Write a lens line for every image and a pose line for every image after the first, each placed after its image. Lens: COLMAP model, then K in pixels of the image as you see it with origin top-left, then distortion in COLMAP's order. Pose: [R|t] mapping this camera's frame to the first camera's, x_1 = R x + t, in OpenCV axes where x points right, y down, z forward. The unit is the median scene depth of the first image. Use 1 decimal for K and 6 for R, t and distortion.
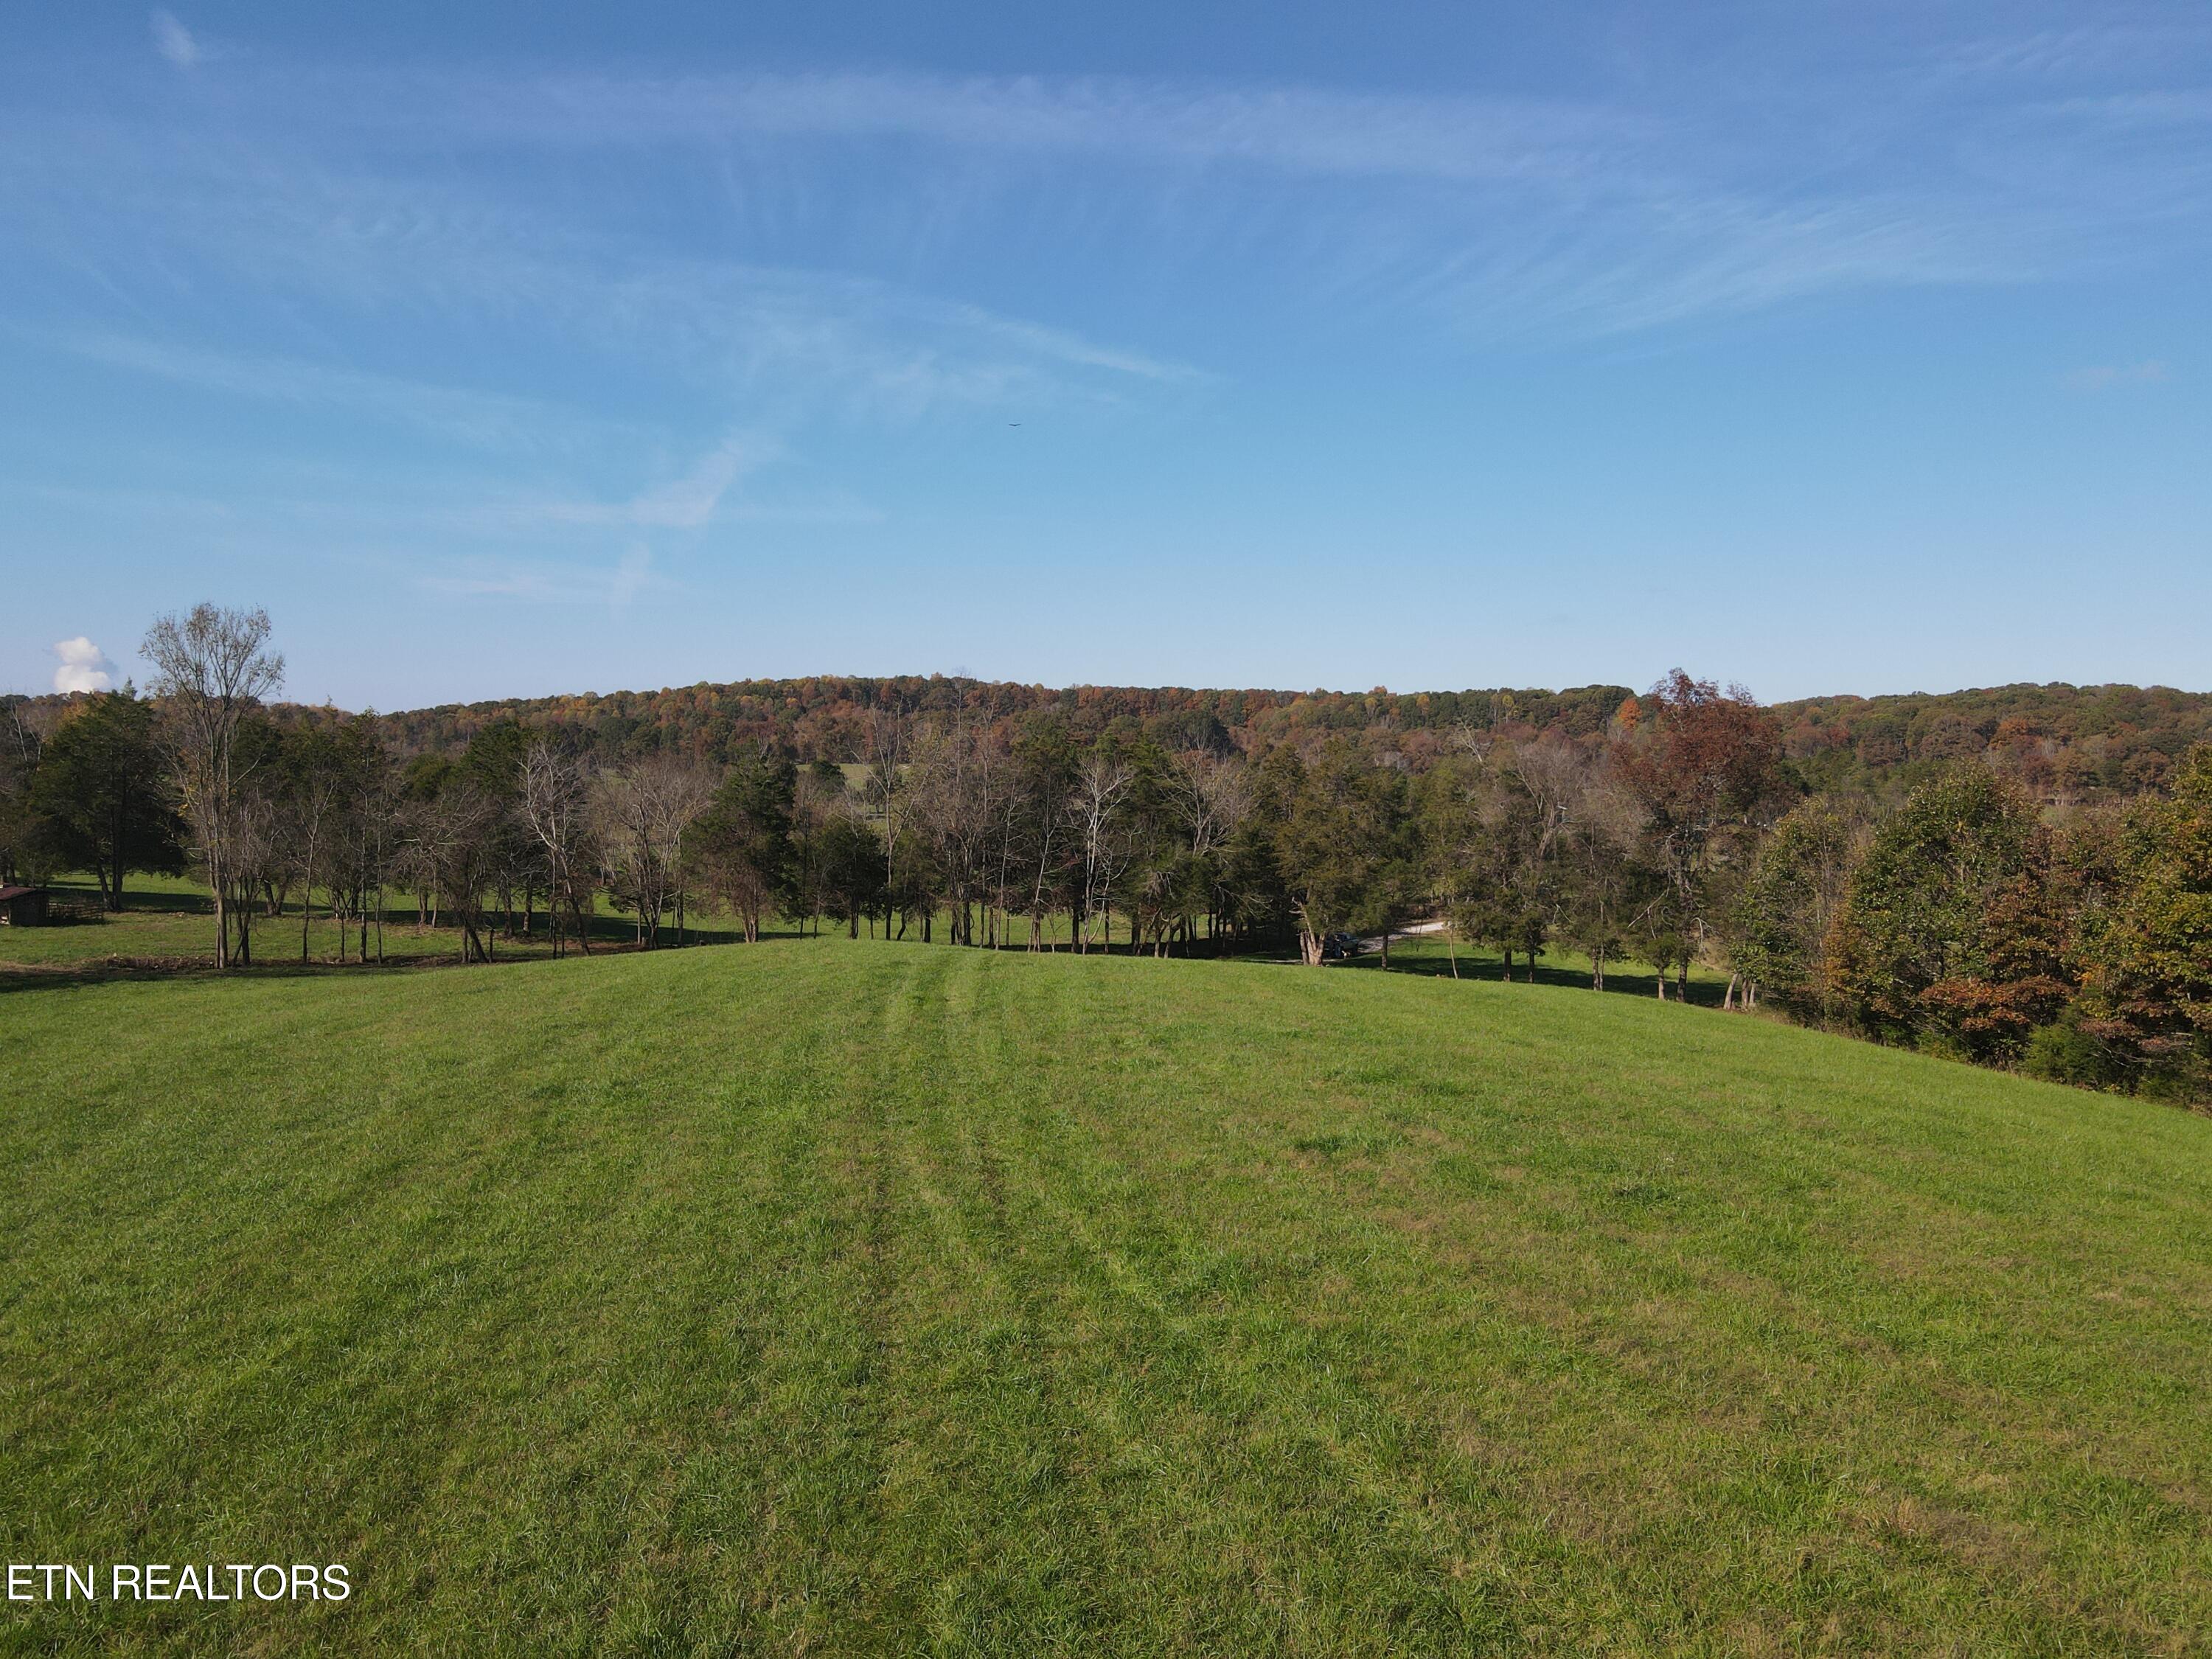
lens RADIAL K [[1624.1, 0, 1084.5], [0, 1624.1, 859.9], [0, 0, 1]] dist [-0.000679, 0.000072]
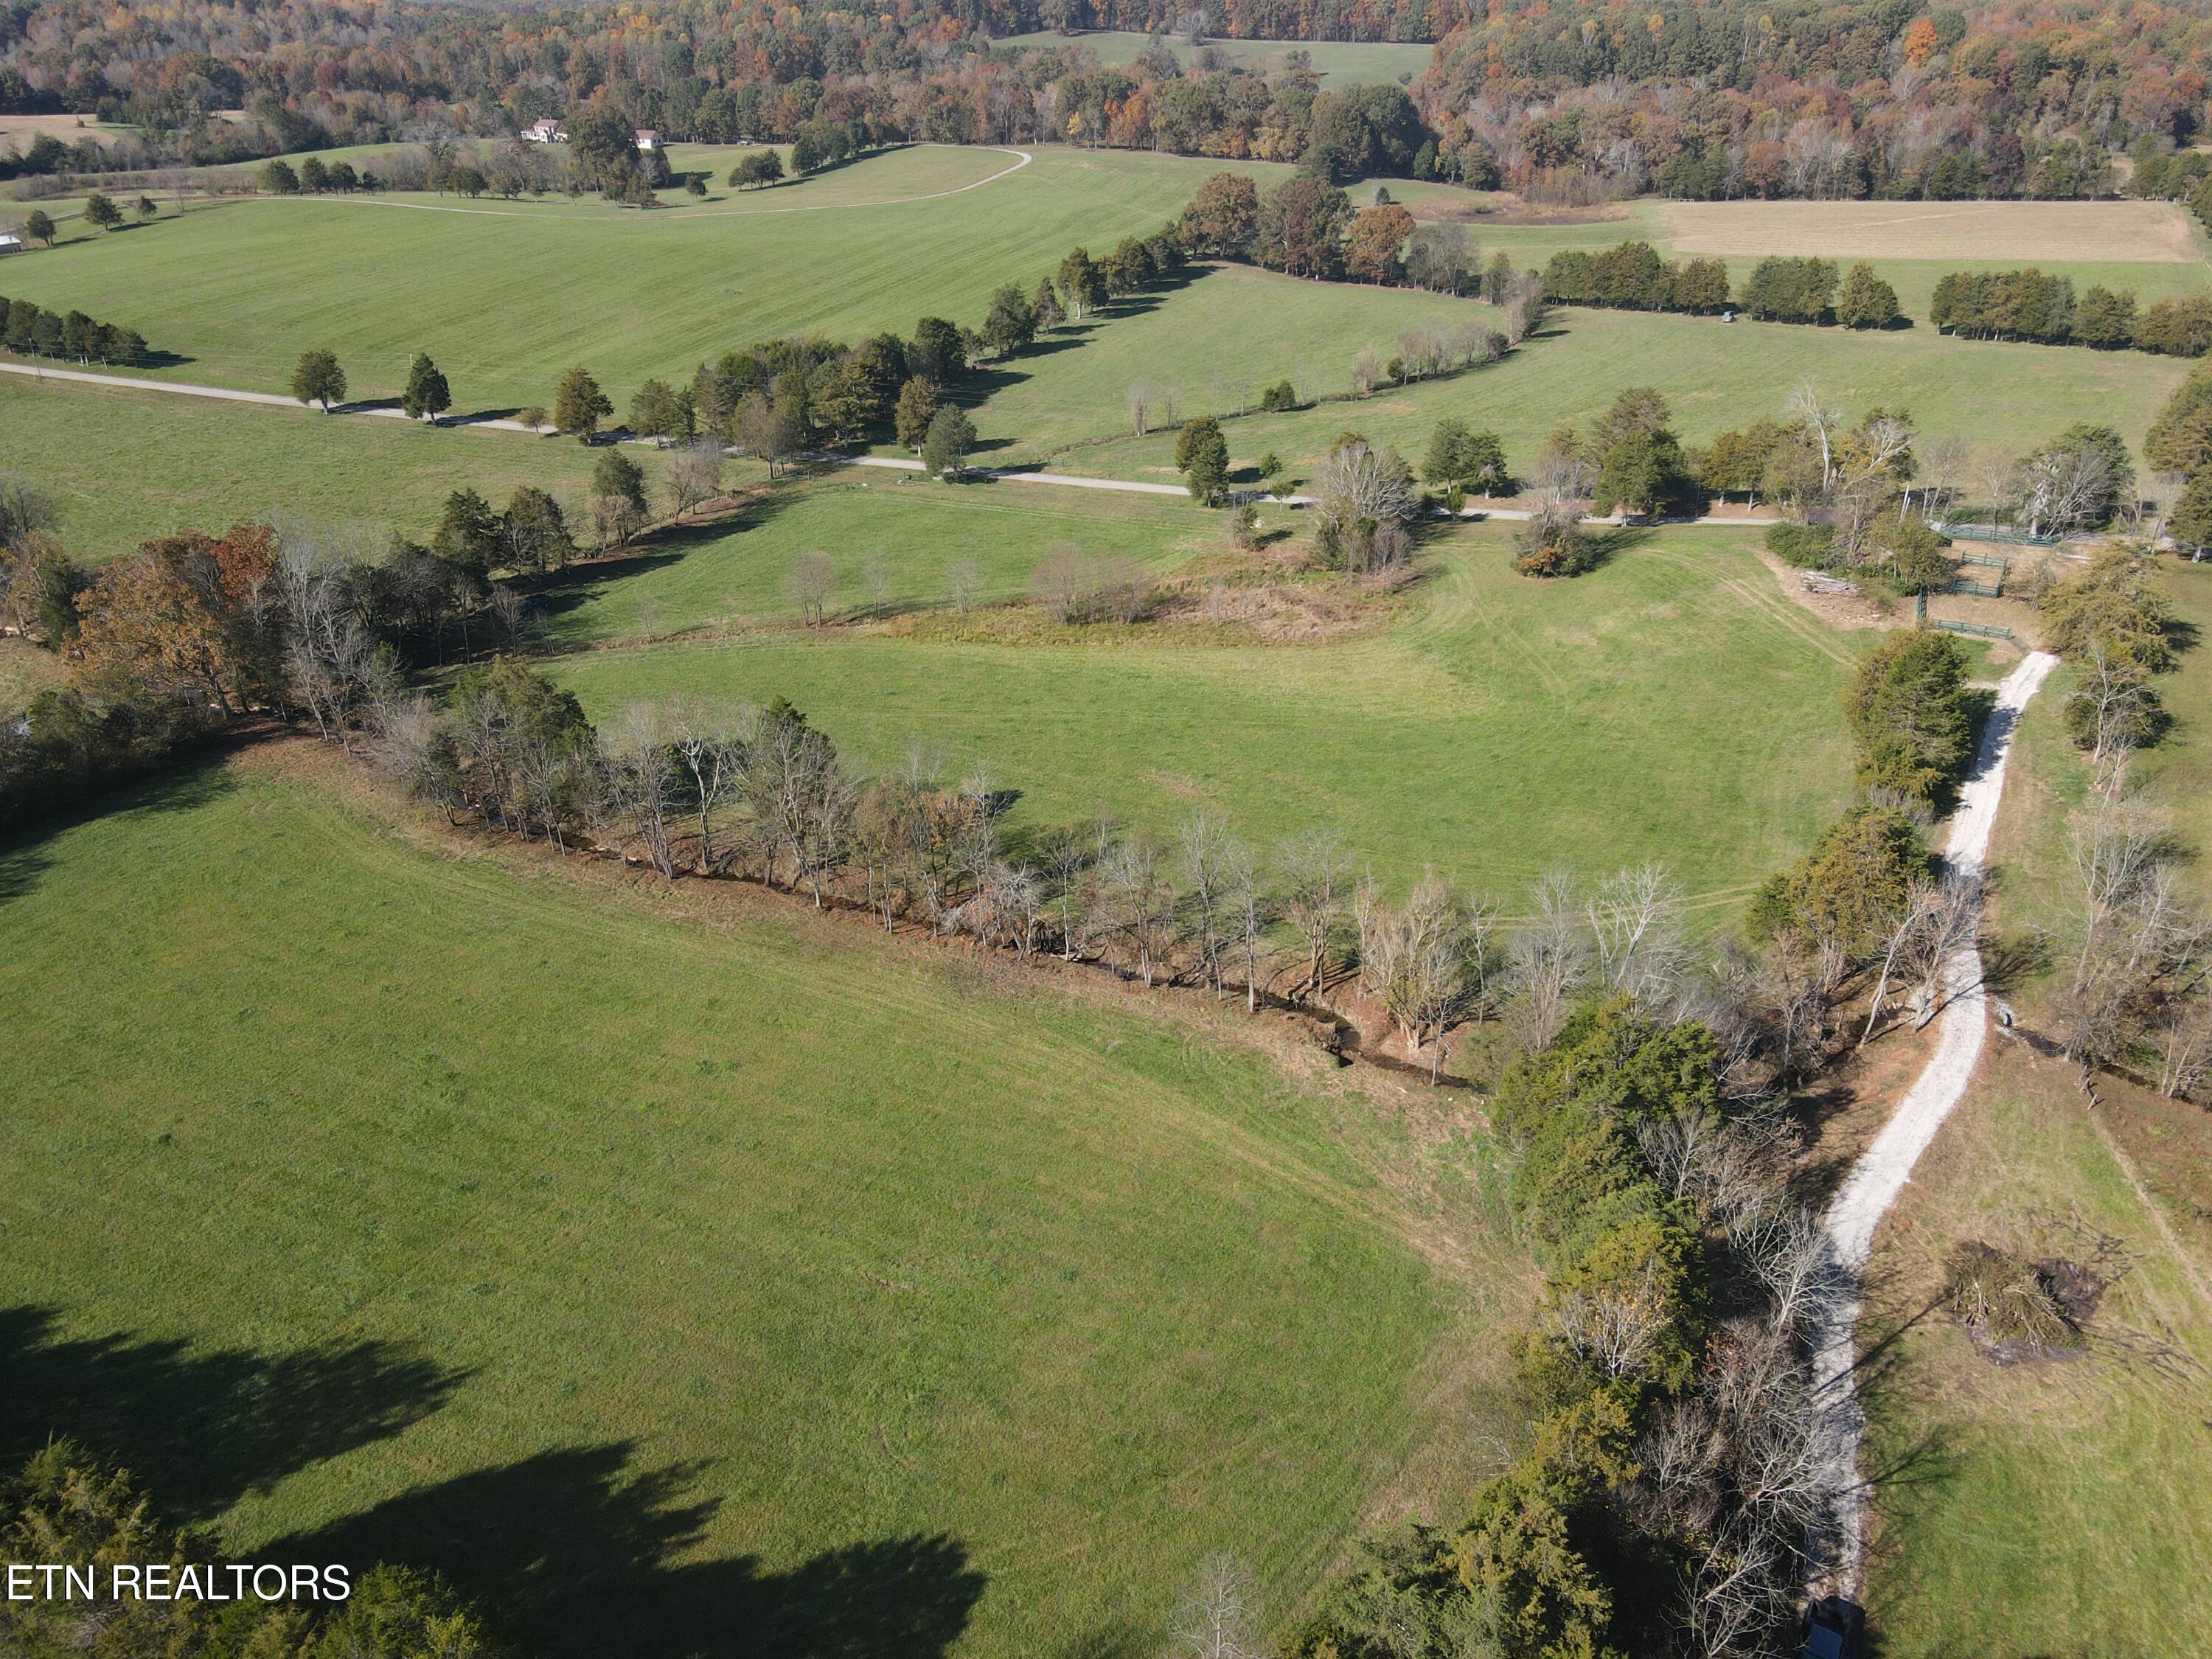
lens RADIAL K [[1618.1, 0, 1102.2], [0, 1618.1, 833.6], [0, 0, 1]] dist [-0.000351, 0.021206]
pose [[0.997950, 0.016898, -0.061730, -0.009998], [0.010010, 0.911432, 0.411329, -0.060957], [0.063214, -0.411104, 0.909394, 0.072007]]
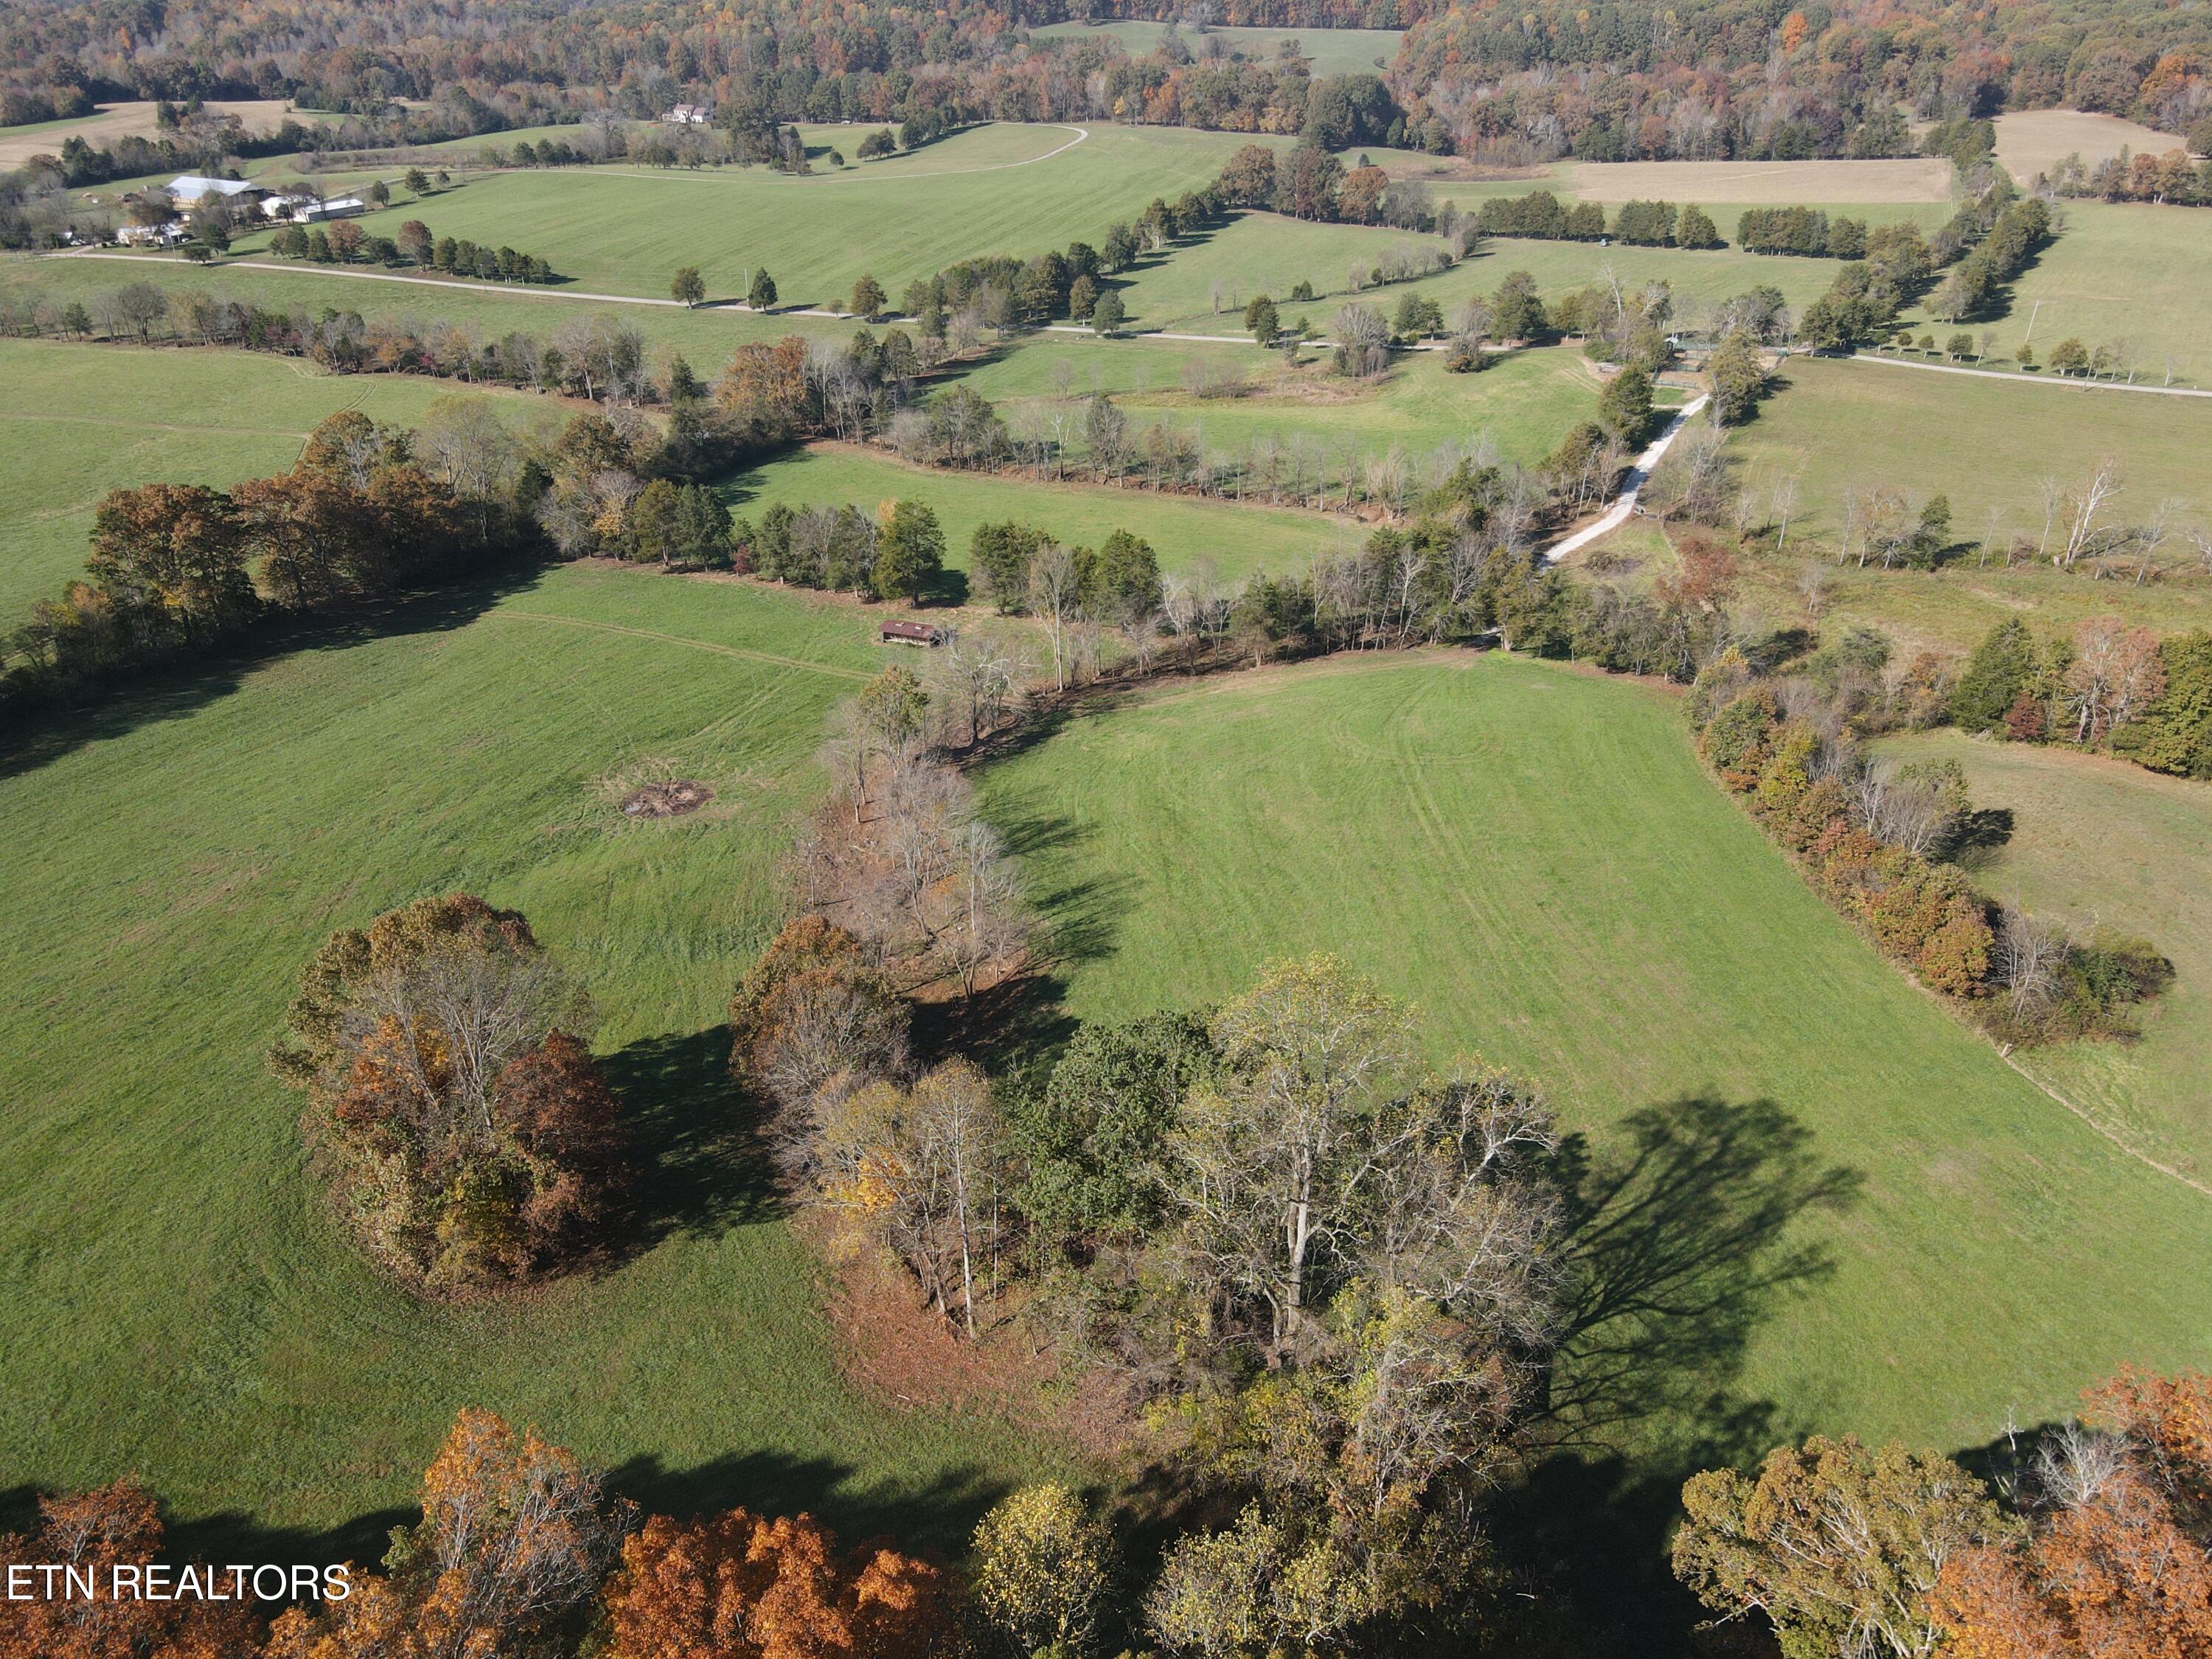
lens RADIAL K [[1618.1, 0, 1102.2], [0, 1618.1, 833.6], [0, 0, 1]] dist [-0.000351, 0.021206]
pose [[0.998728, 0.004027, -0.050269, -0.031276], [0.017865, 0.903914, 0.427341, -0.070488], [0.047160, -0.427696, 0.902692, -0.116164]]
